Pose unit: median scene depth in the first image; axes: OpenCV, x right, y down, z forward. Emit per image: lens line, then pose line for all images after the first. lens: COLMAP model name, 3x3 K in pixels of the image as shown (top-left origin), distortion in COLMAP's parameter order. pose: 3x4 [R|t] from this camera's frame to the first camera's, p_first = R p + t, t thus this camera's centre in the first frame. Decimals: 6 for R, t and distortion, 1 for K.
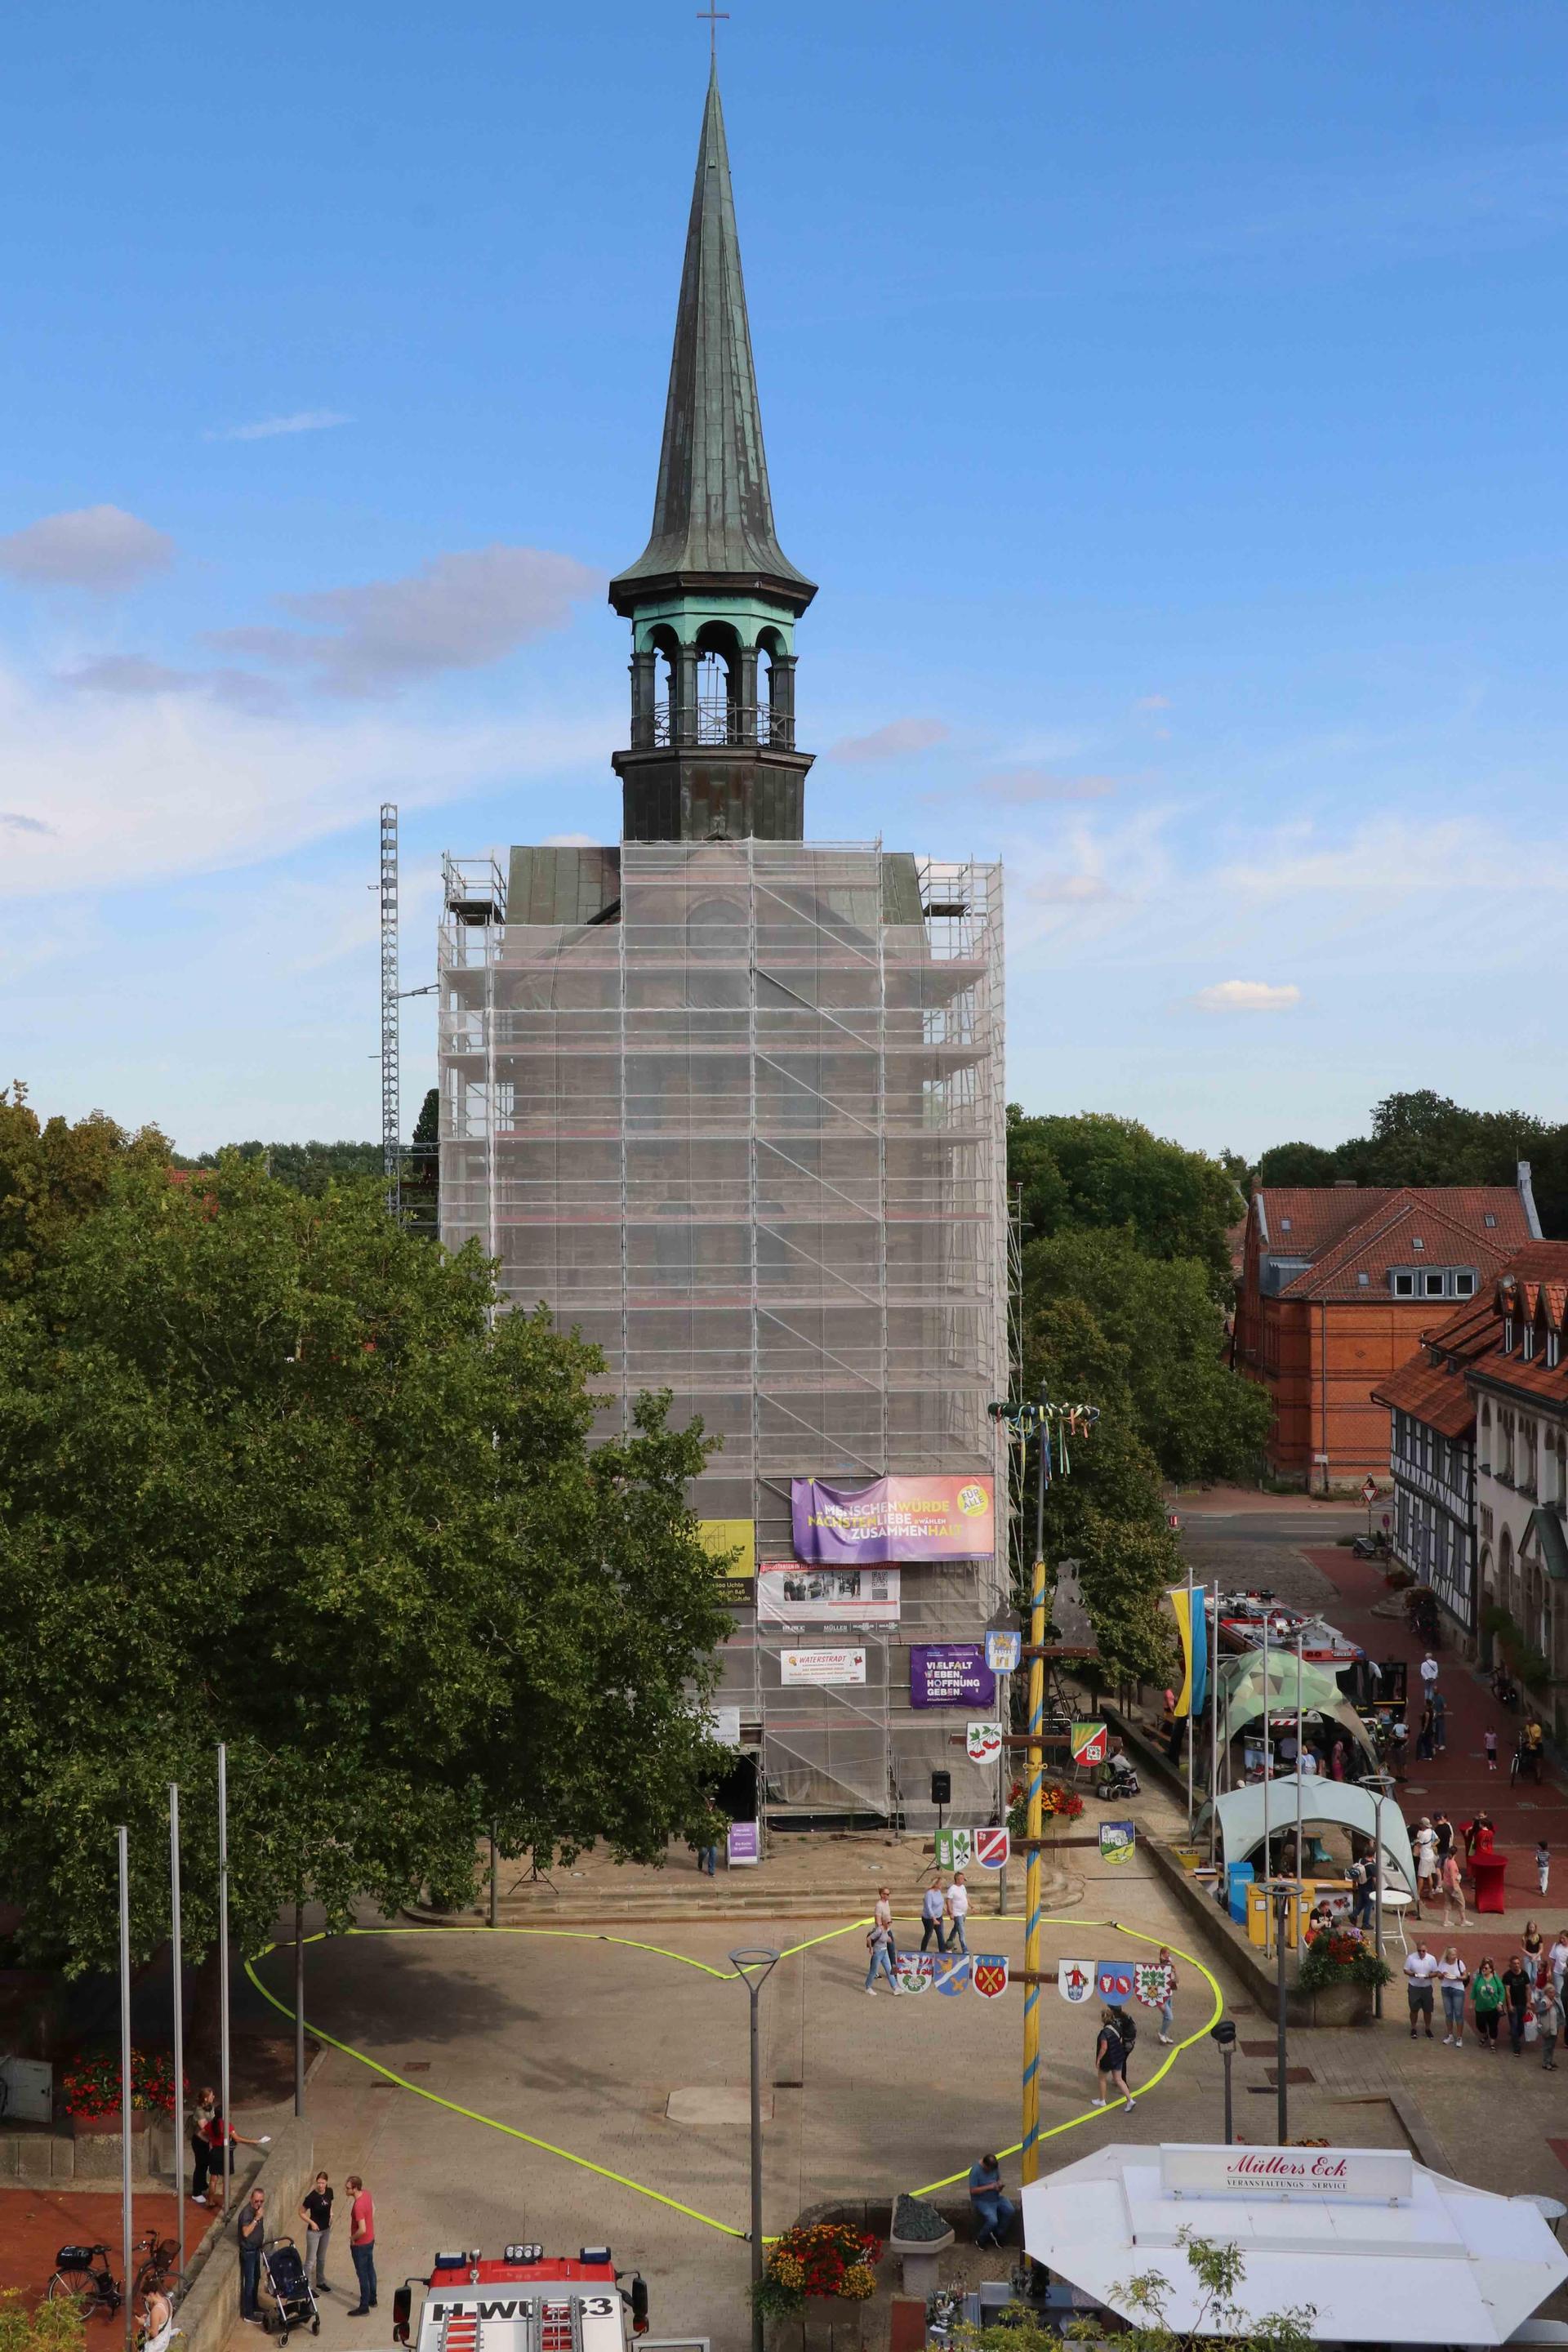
lens RADIAL K [[2530.2, 0, 784.0], [0, 2530.2, 1176.0], [0, 0, 1]] dist [-0.088010, 0.247039]
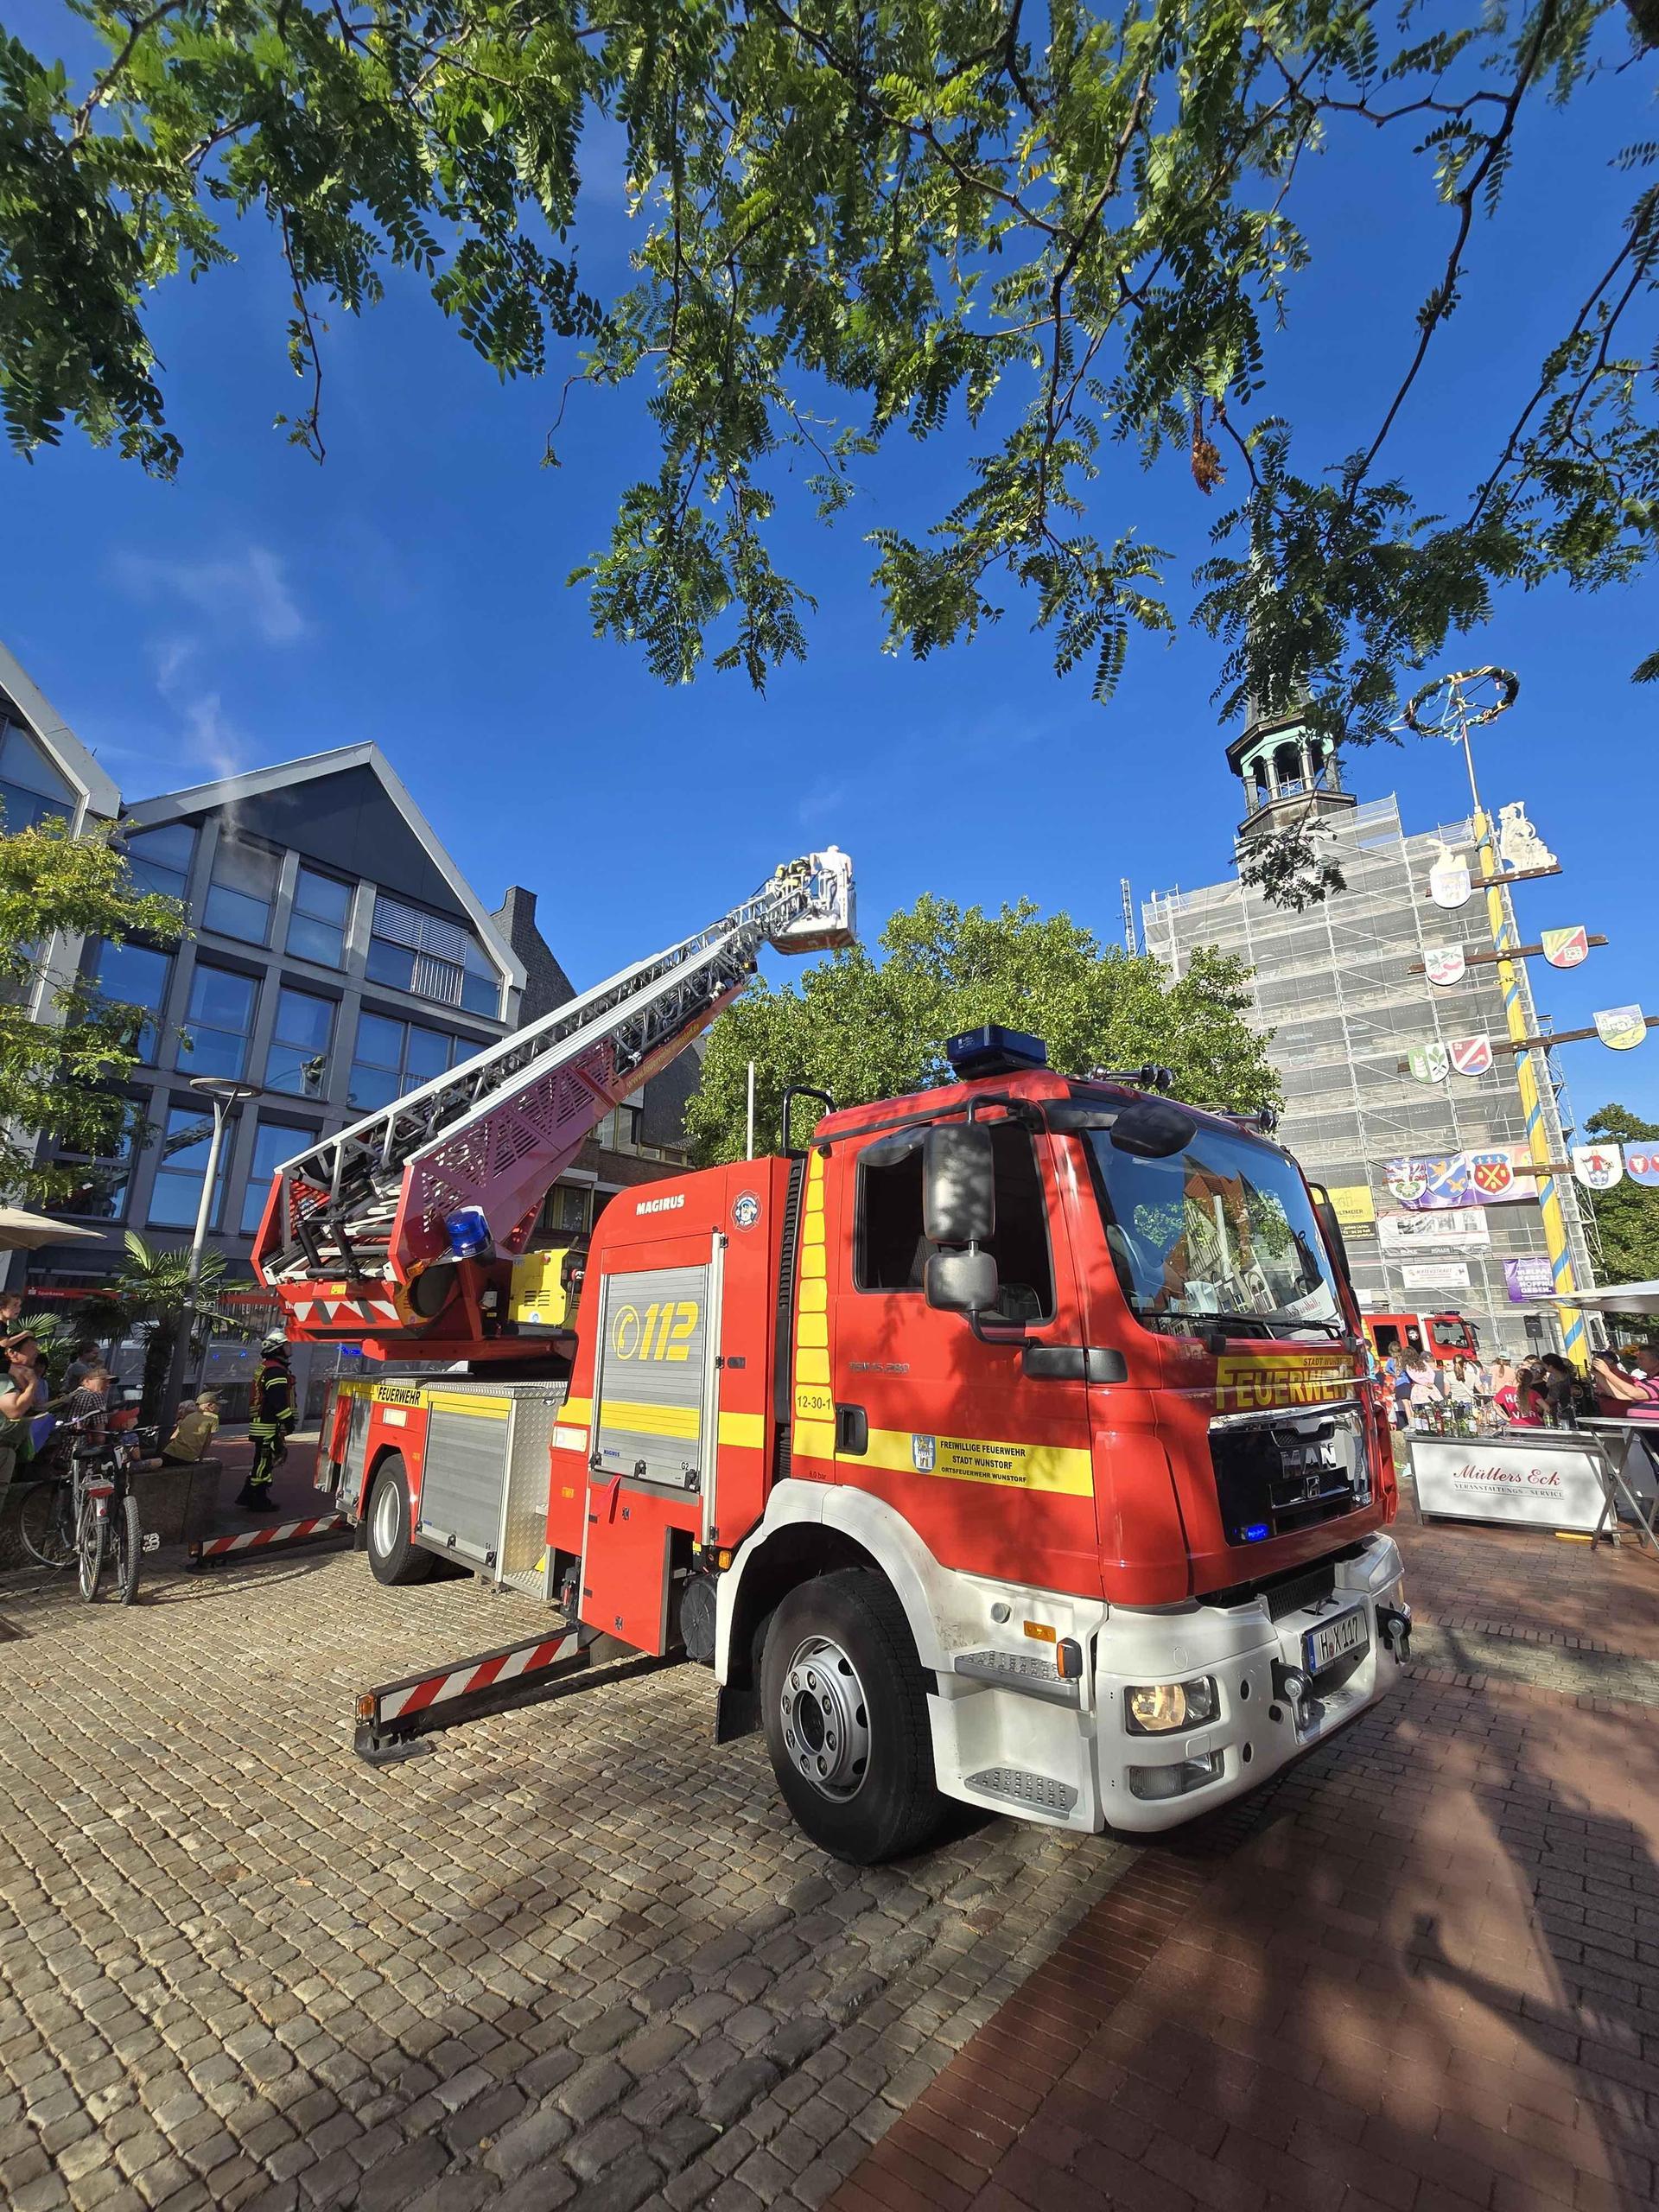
lens RADIAL K [[899.1, 0, 829.5], [0, 899.1, 1106.0], [0, 0, 1]] dist [0.001925, 0.000354]
pose [[0.806981, -0.147635, -0.571826, 0.069632], [0.001032, 0.968601, -0.248618, 0.342259], [0.590576, 0.200040, 0.781795, 0.478884]]
